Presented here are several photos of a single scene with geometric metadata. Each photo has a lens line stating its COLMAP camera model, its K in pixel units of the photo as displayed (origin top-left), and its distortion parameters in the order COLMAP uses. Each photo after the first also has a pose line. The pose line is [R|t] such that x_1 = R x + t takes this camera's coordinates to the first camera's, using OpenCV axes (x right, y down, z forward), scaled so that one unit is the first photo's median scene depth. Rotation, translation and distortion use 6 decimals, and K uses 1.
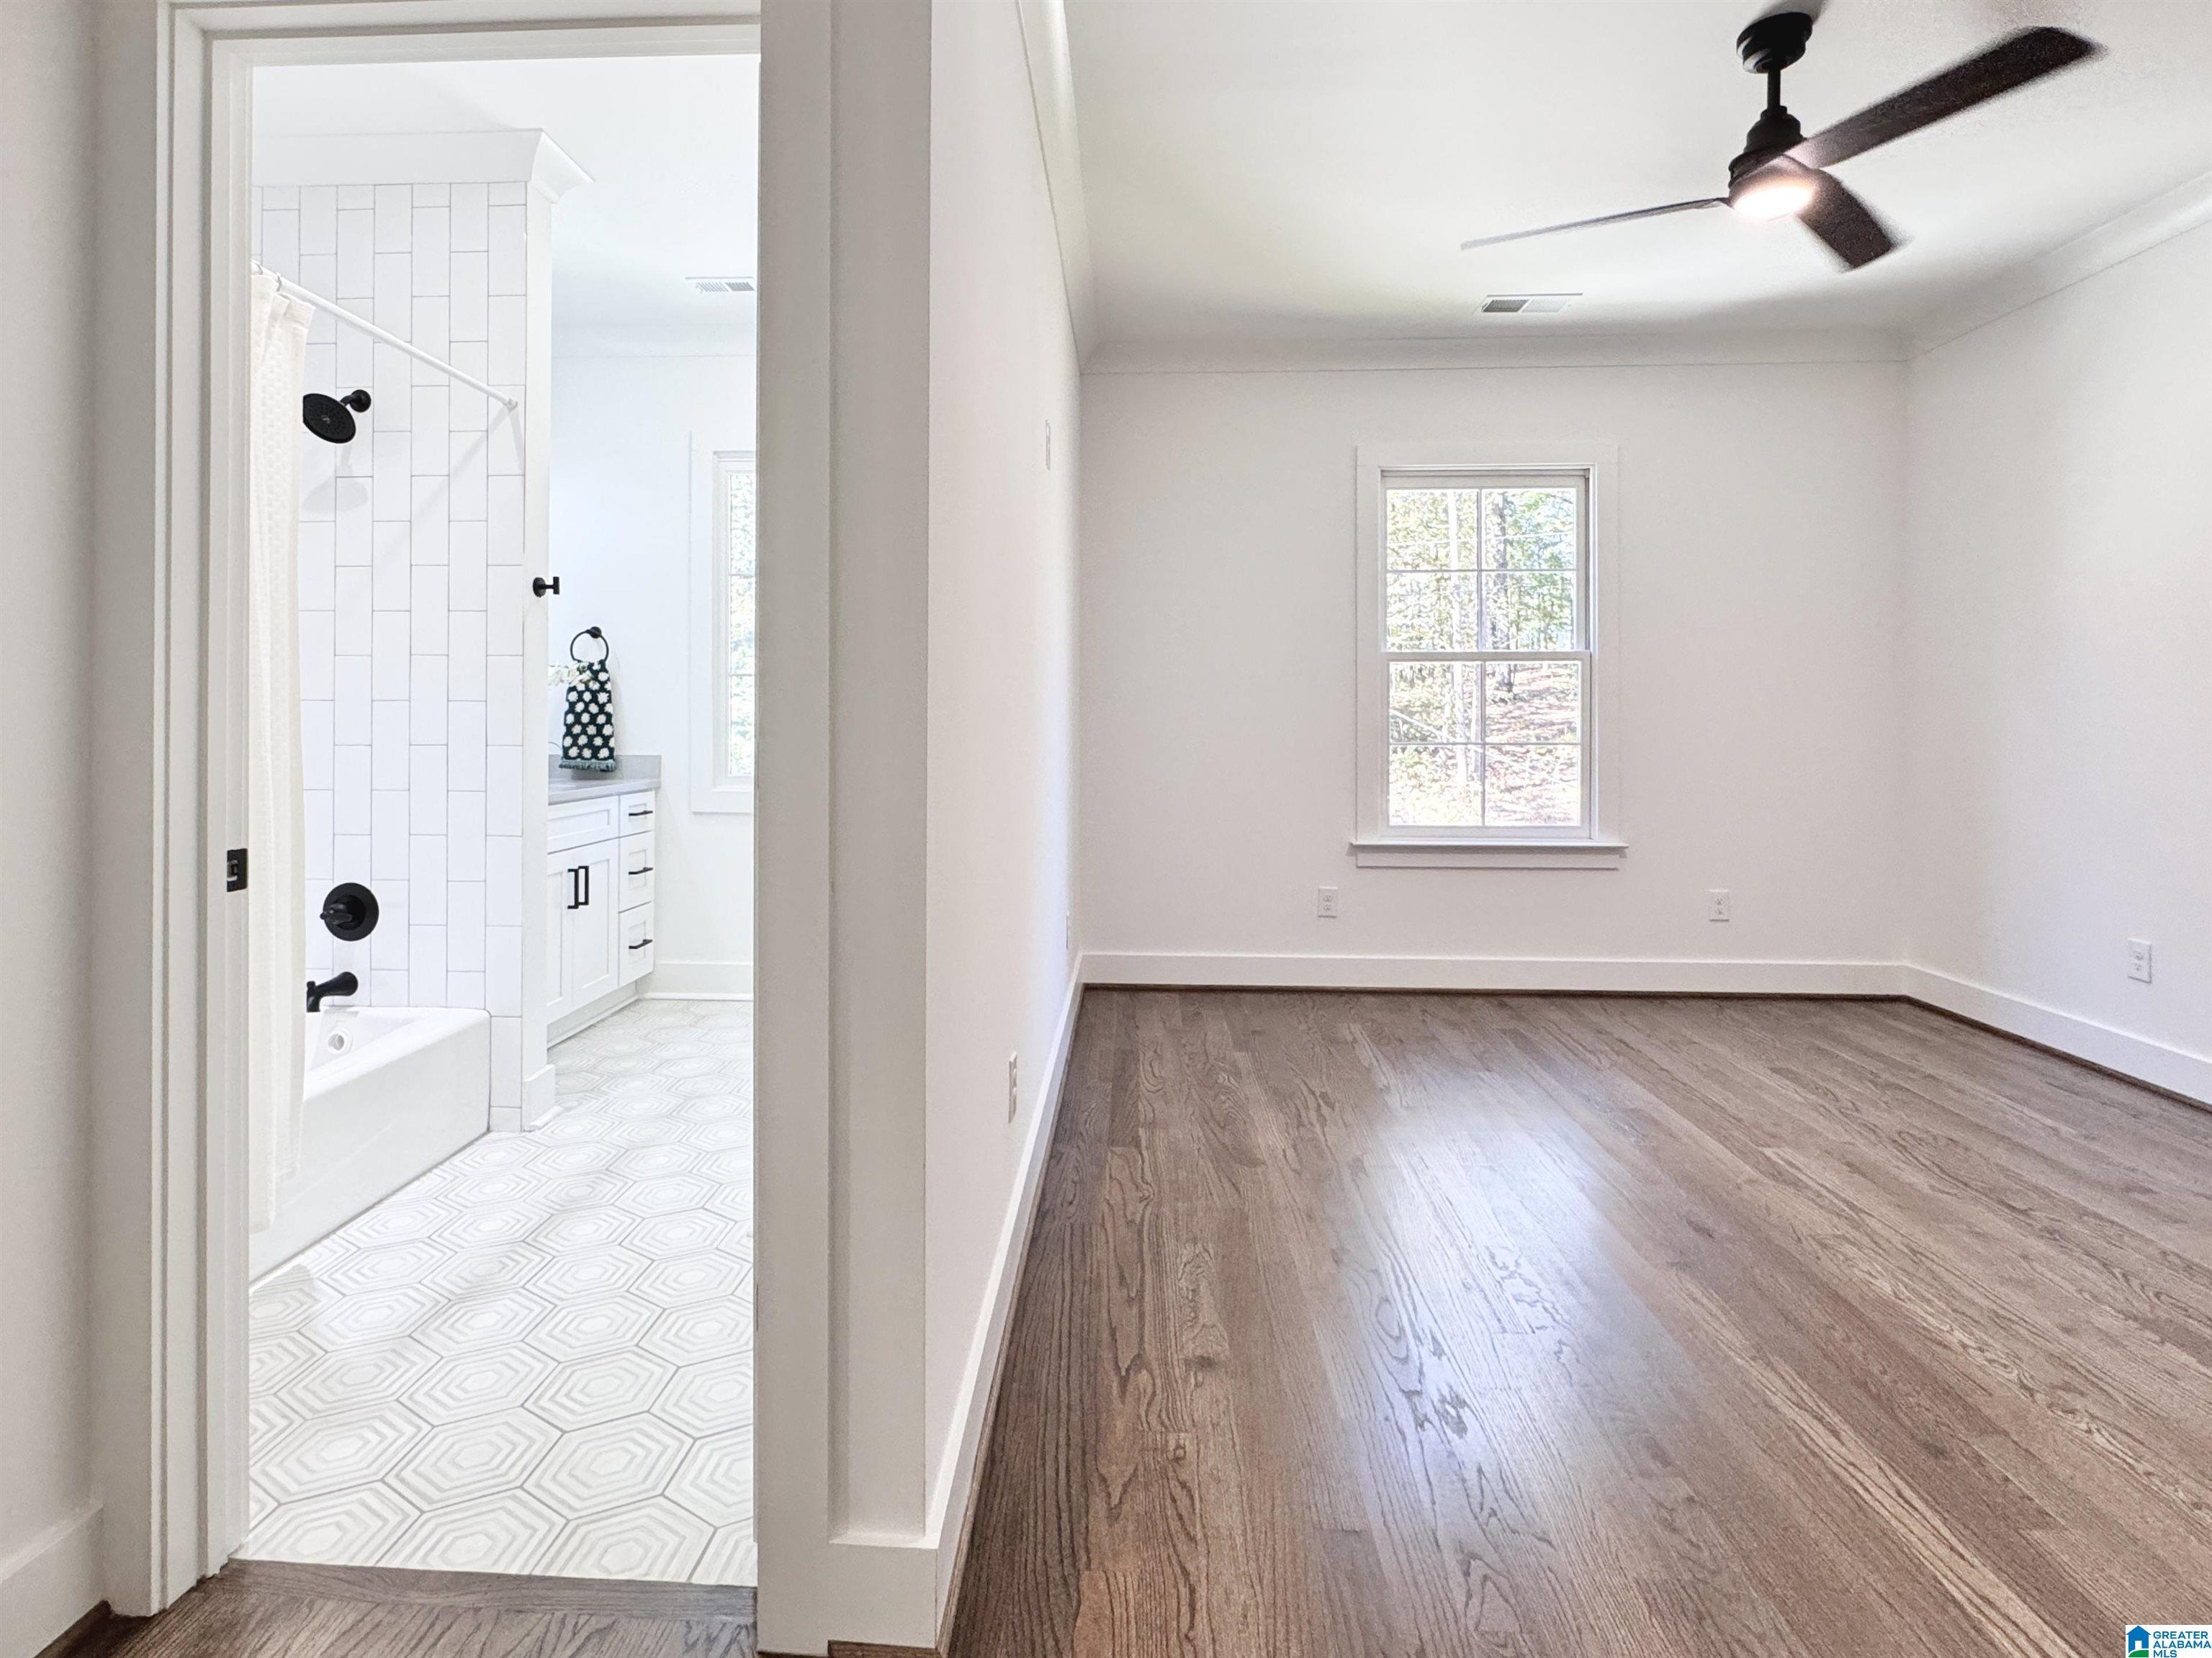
lens RADIAL K [[1094.6, 0, 1086.5], [0, 1094.6, 718.9], [0, 0, 1]] dist [-0.001427, -0.000408]
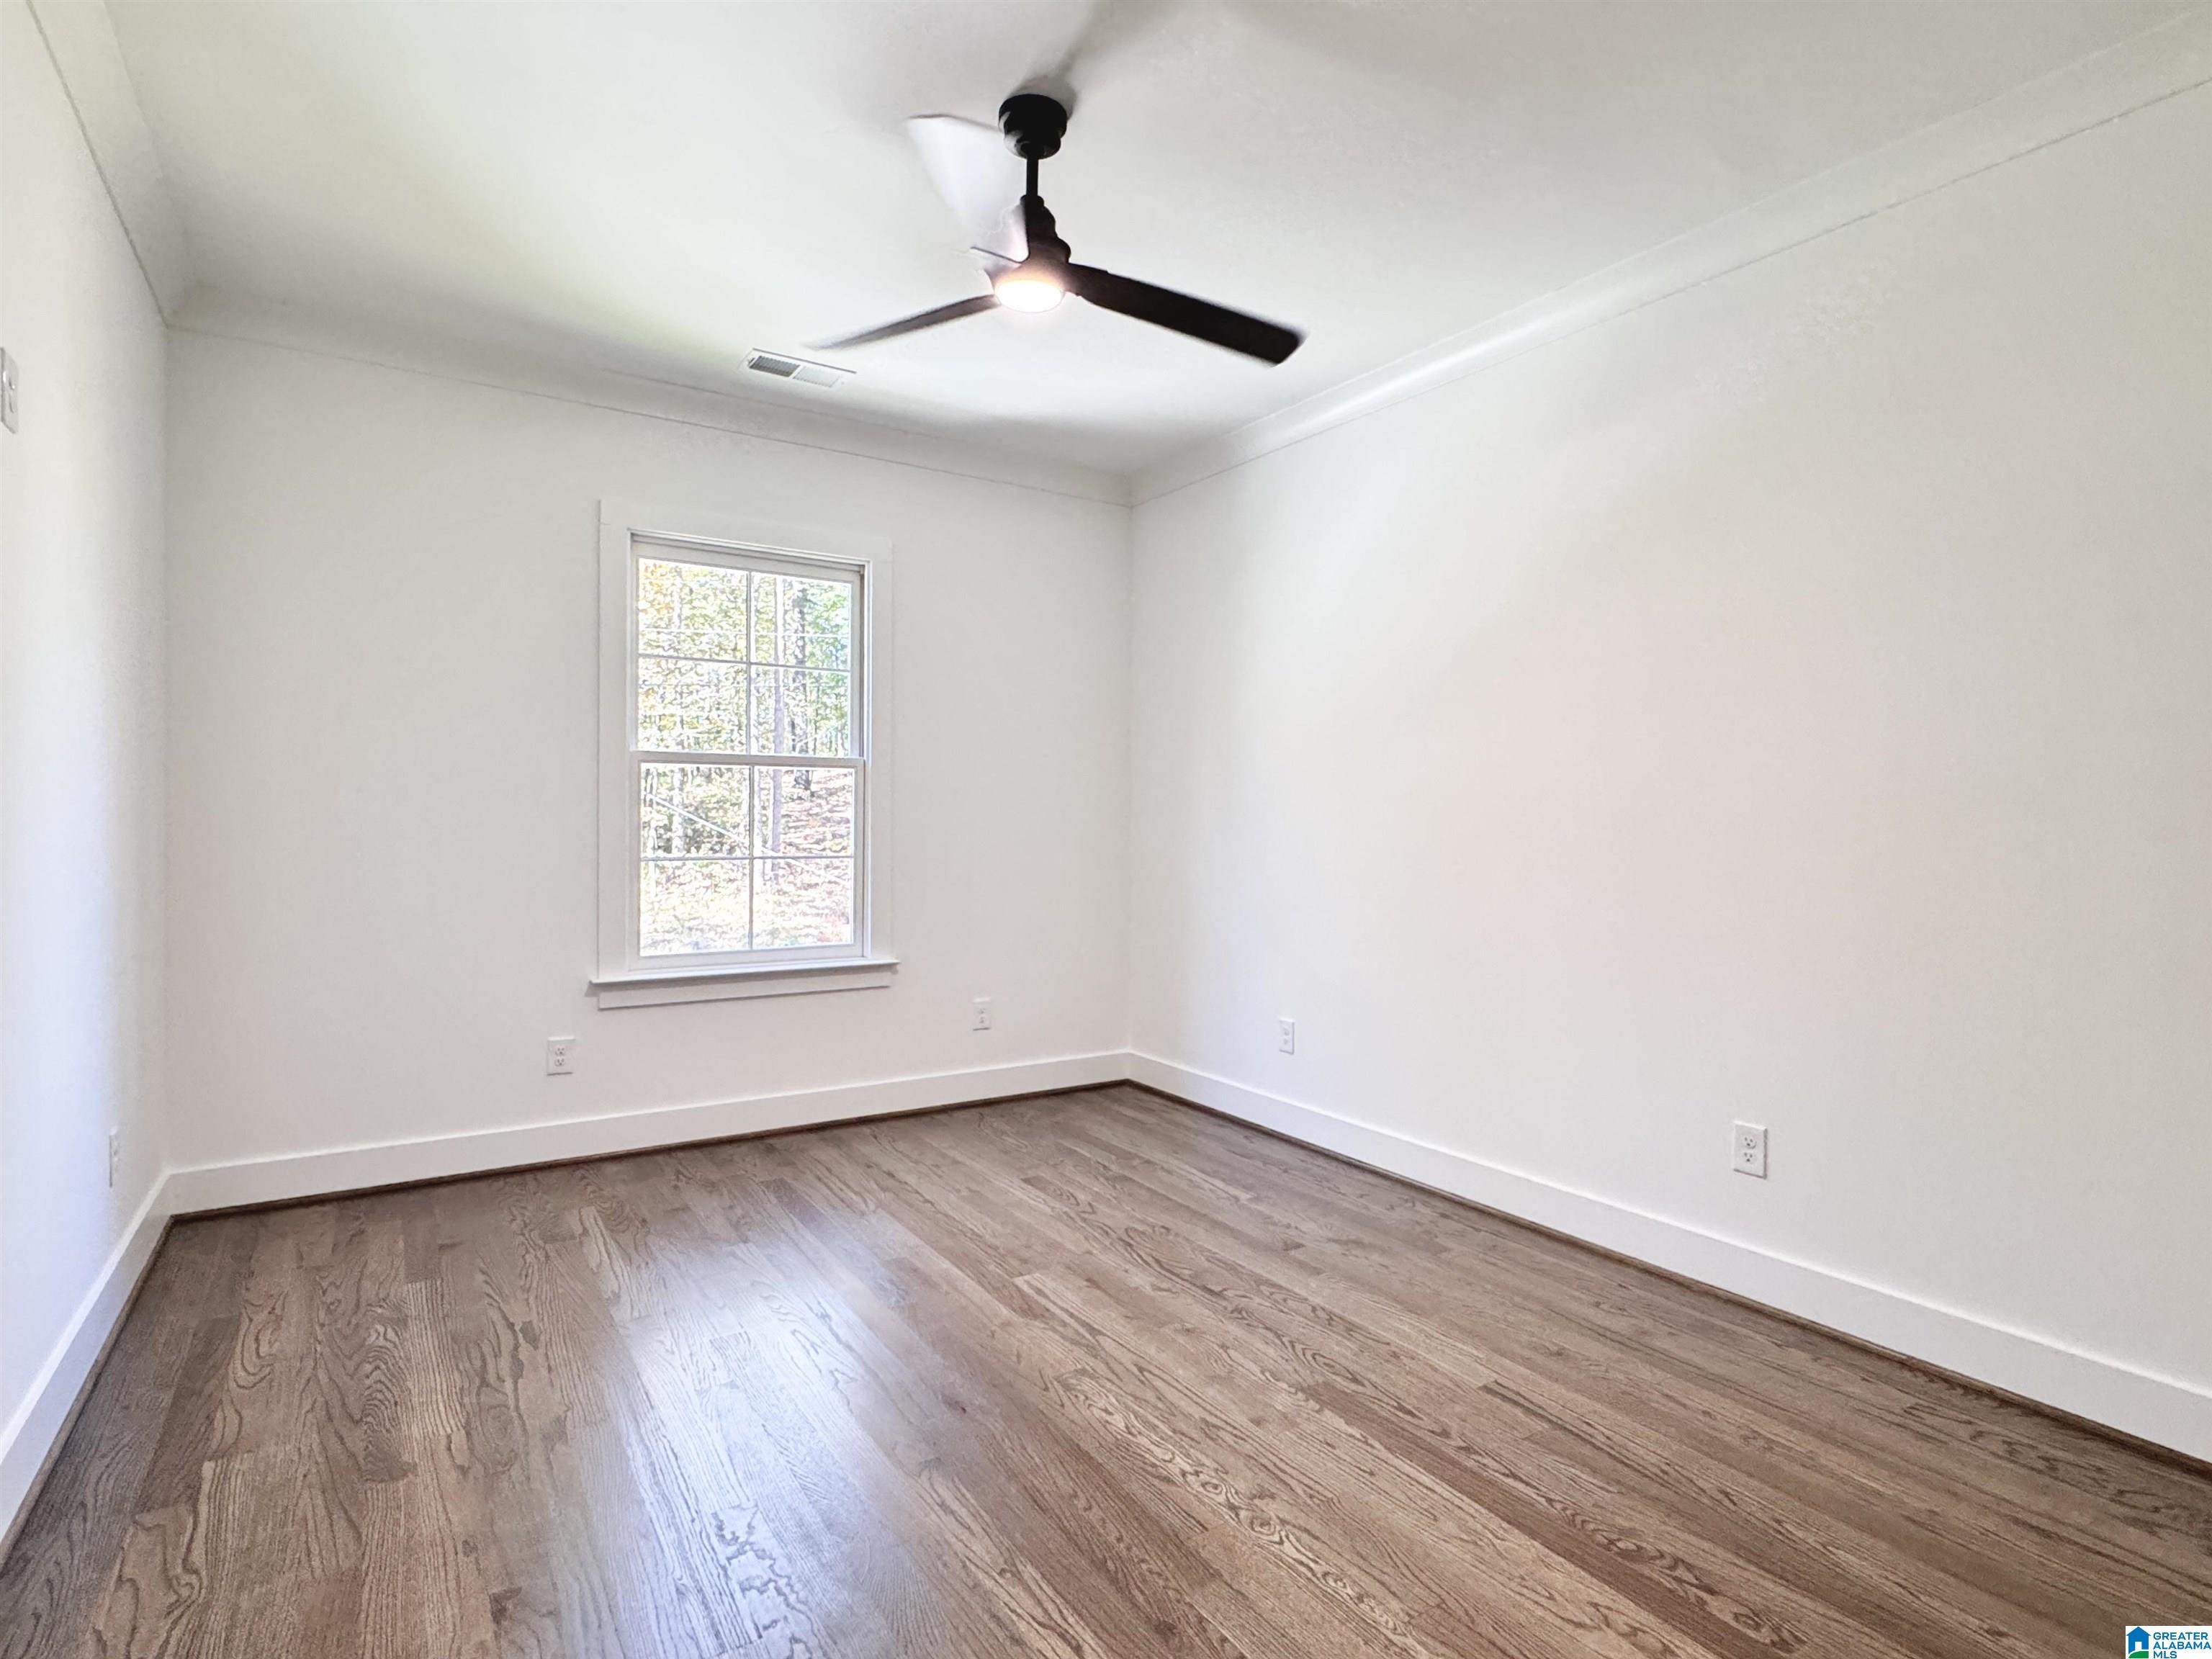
lens RADIAL K [[1116.8, 0, 1100.5], [0, 1116.8, 822.9], [0, 0, 1]] dist [0.000693, 0.000557]
pose [[0.811709, 0.003048, 0.584054, 0.094550], [-0.007591, 0.999957, 0.005332, -0.019603], [-0.584012, -0.008762, 0.811697, 0.146300]]
